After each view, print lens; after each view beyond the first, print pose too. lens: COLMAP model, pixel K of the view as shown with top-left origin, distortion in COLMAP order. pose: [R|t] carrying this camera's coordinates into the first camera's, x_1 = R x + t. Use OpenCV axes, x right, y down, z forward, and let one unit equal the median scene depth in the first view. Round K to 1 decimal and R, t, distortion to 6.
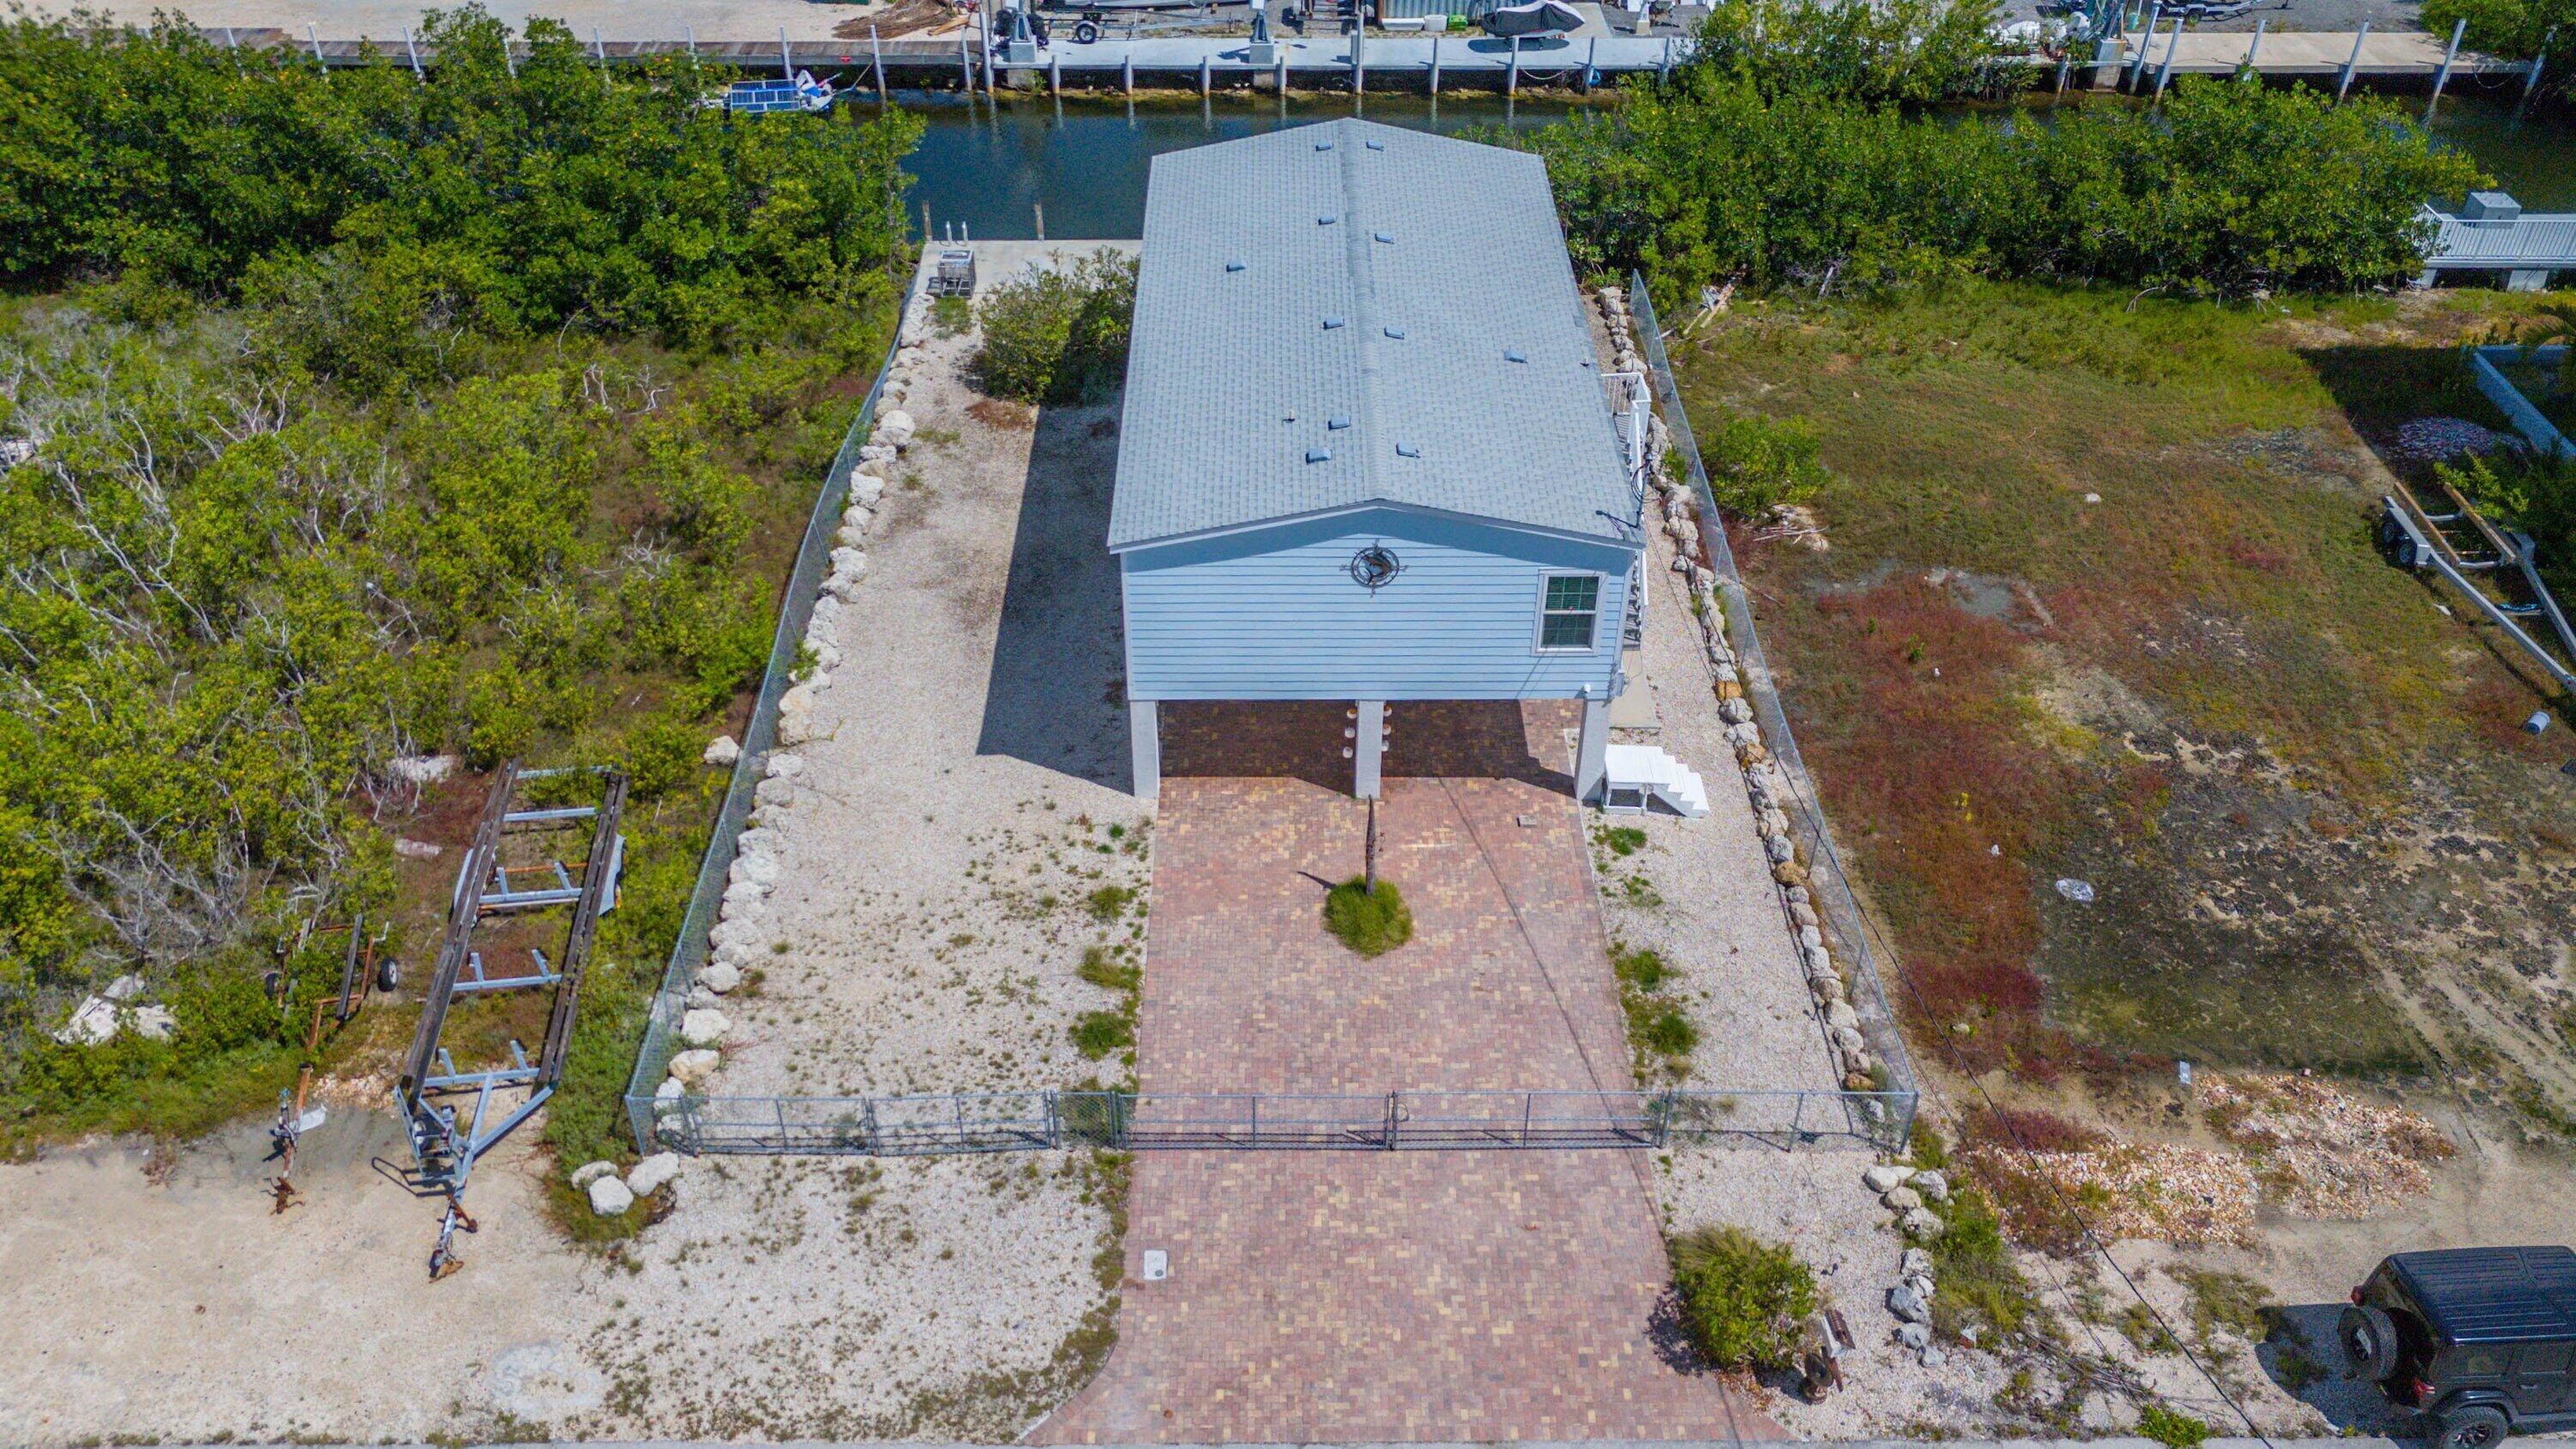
lens RADIAL K [[1921.8, 0, 1295.2], [0, 1921.8, 783.9], [0, 0, 1]] dist [0.075333, -0.076344]
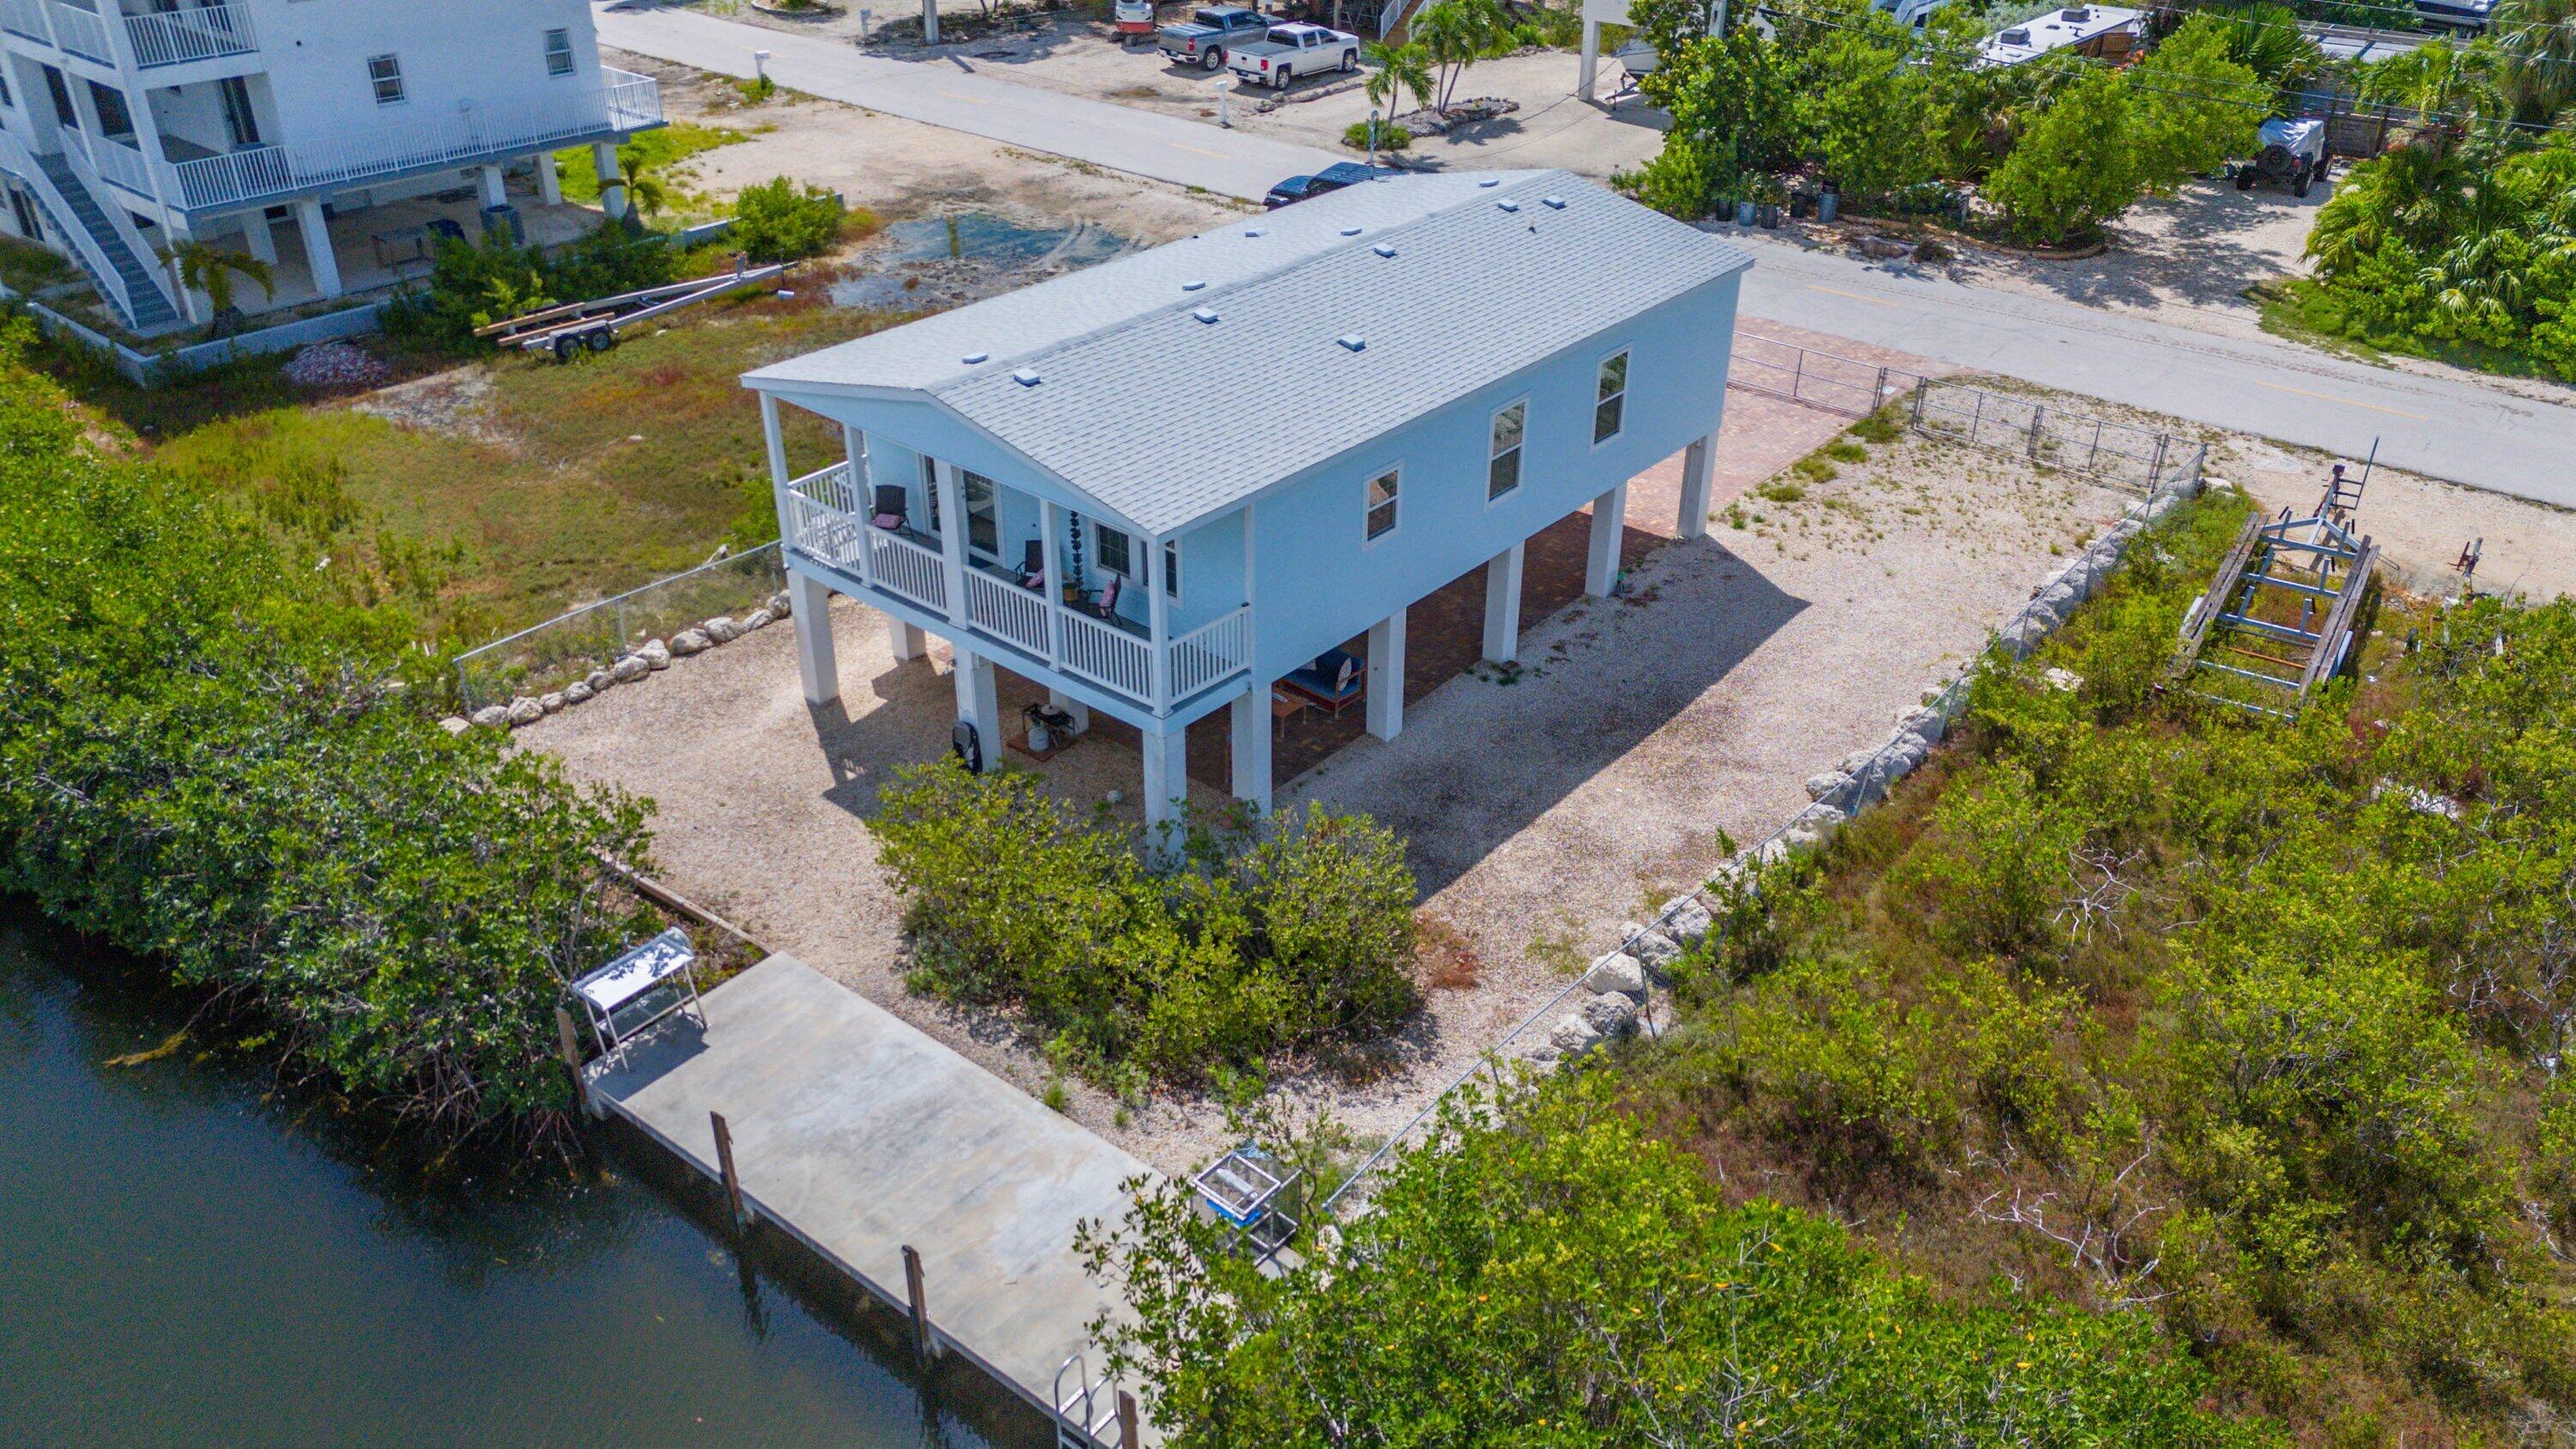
lens RADIAL K [[1882.7, 0, 1292.6], [0, 1882.7, 732.1], [0, 0, 1]] dist [0.070407, -0.068109]
pose [[-0.759462, -0.343667, 0.552368, -0.603511], [0.402029, 0.419603, 0.813822, -1.027759], [-0.511459, 0.840135, -0.180508, 1.570138]]
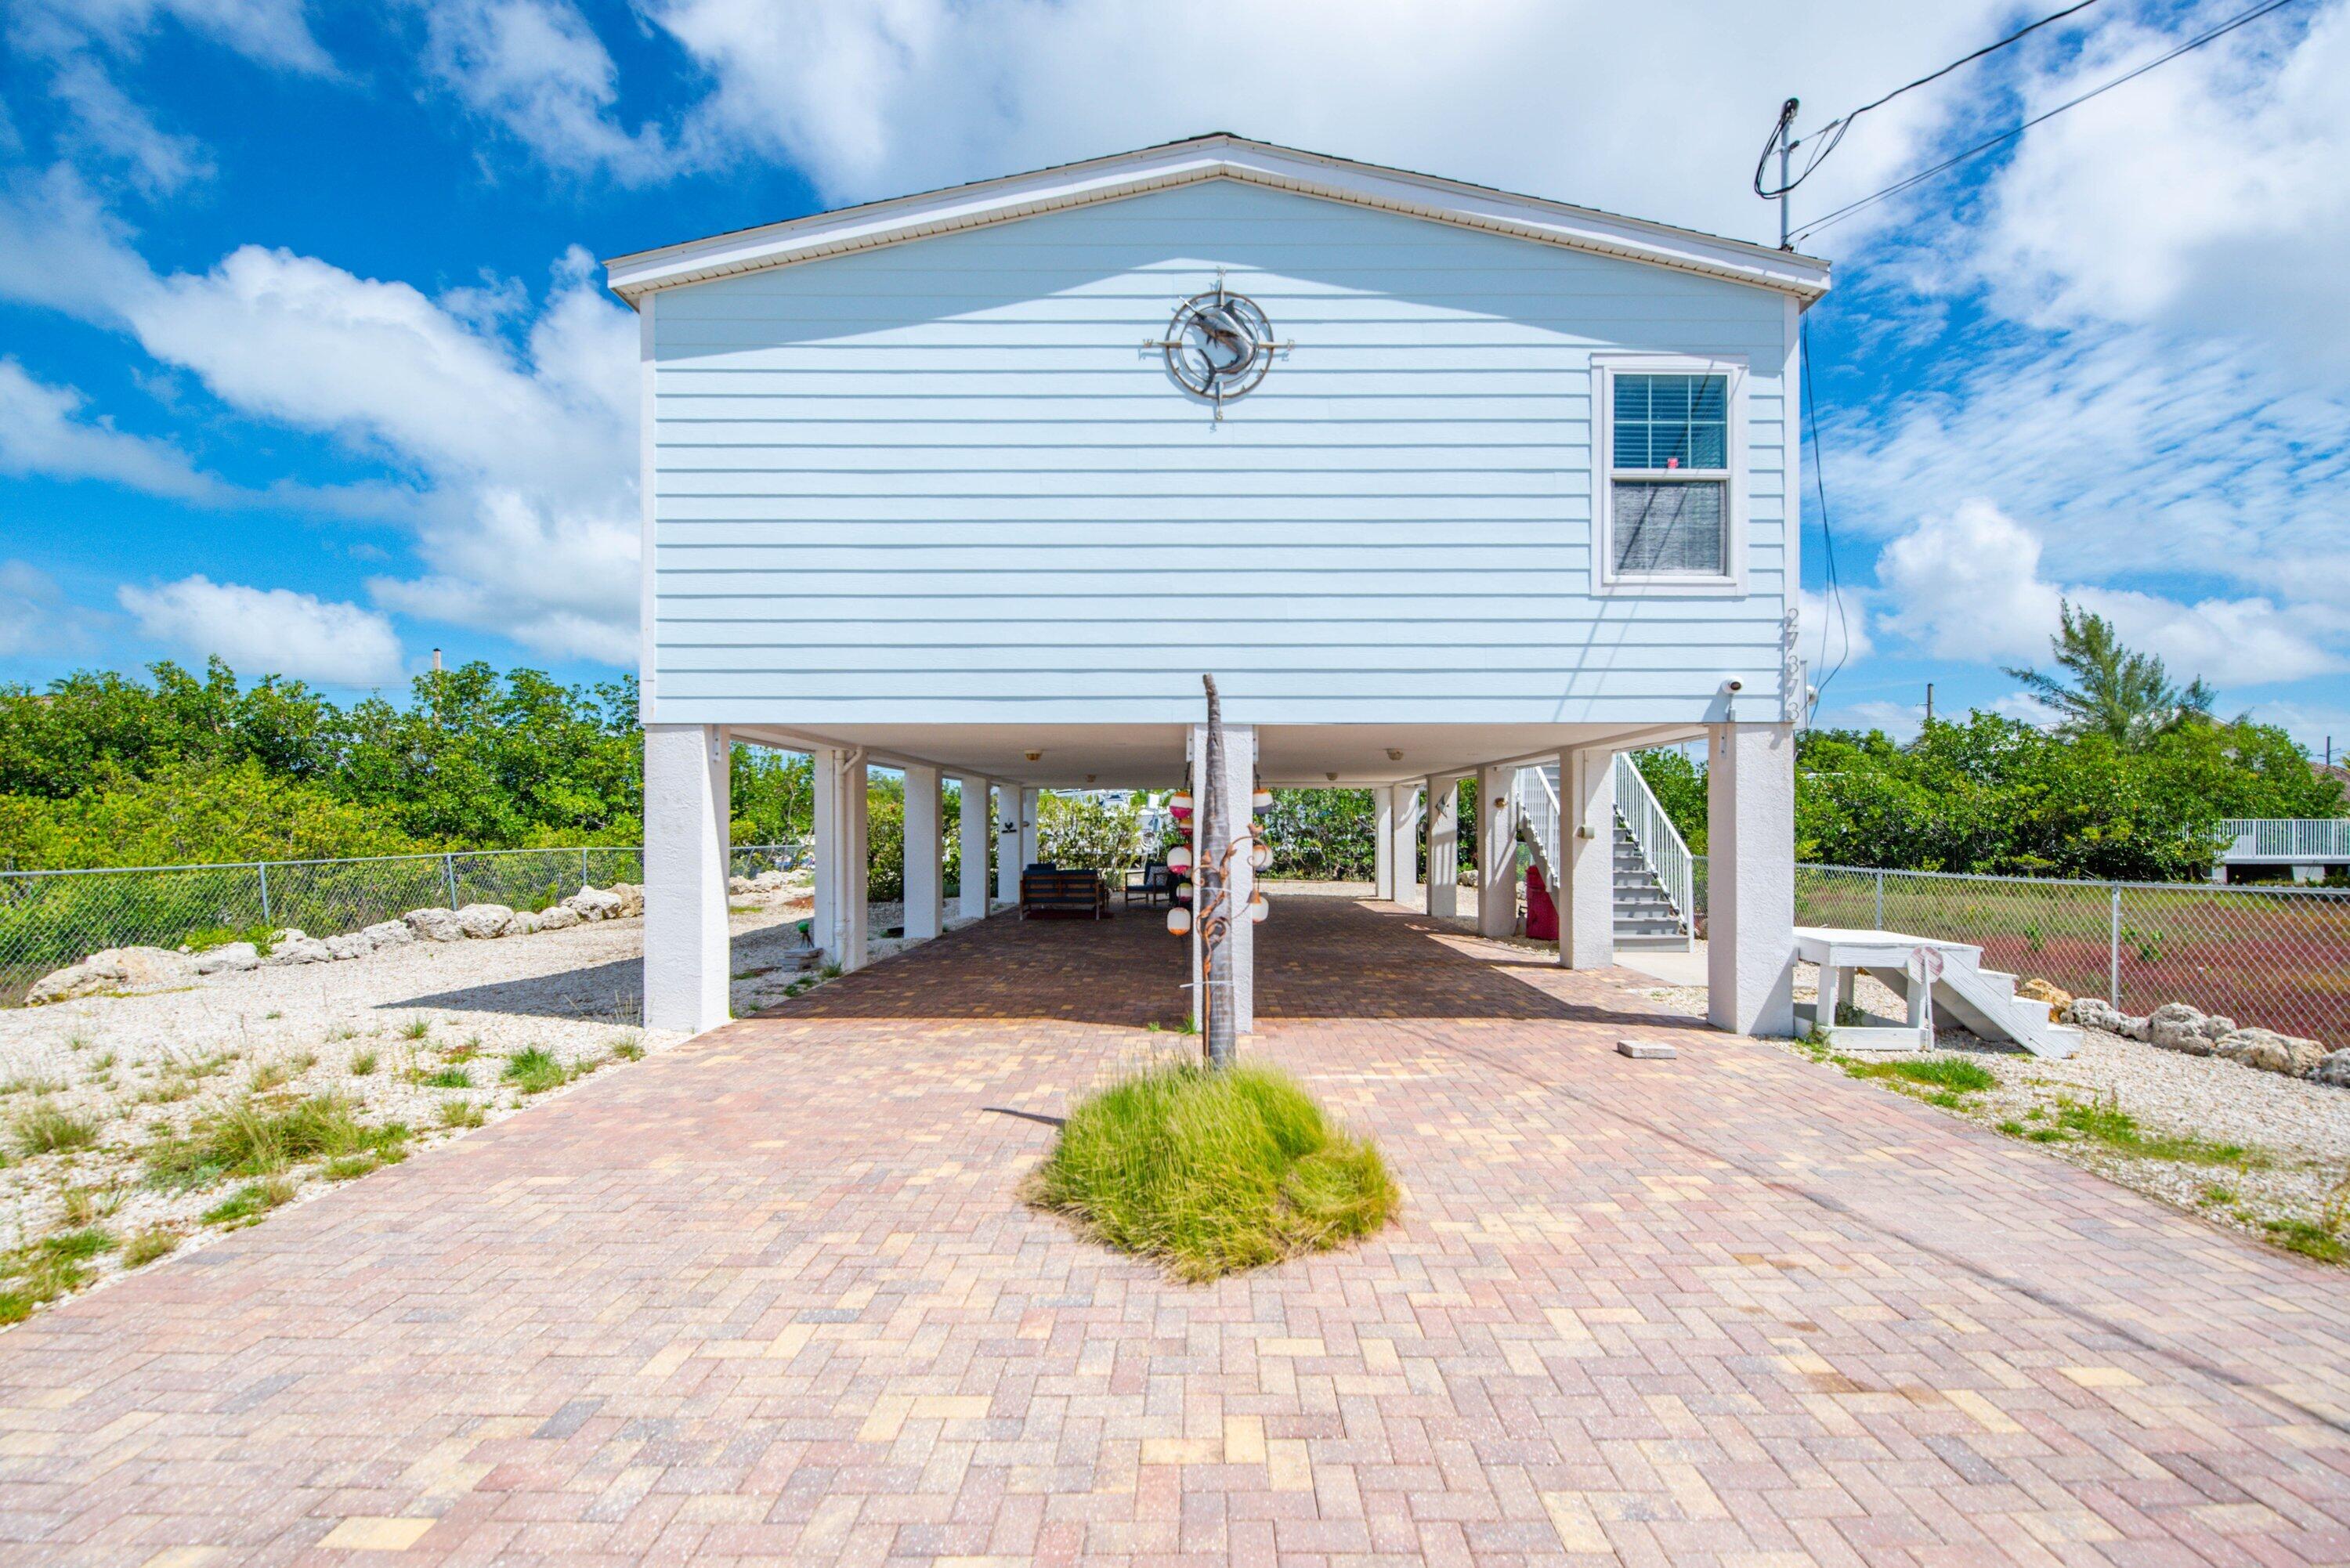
lens RADIAL K [[1055.2, 0, 1178.6], [0, 1055.2, 824.5], [0, 0, 1]] dist [0.003352, -0.011761]
pose [[0.999923, -0.009808, -0.007545, 0.033517], [0.002740, 0.770105, -0.637911, 0.126828], [0.012067, 0.637842, 0.770073, 0.892771]]
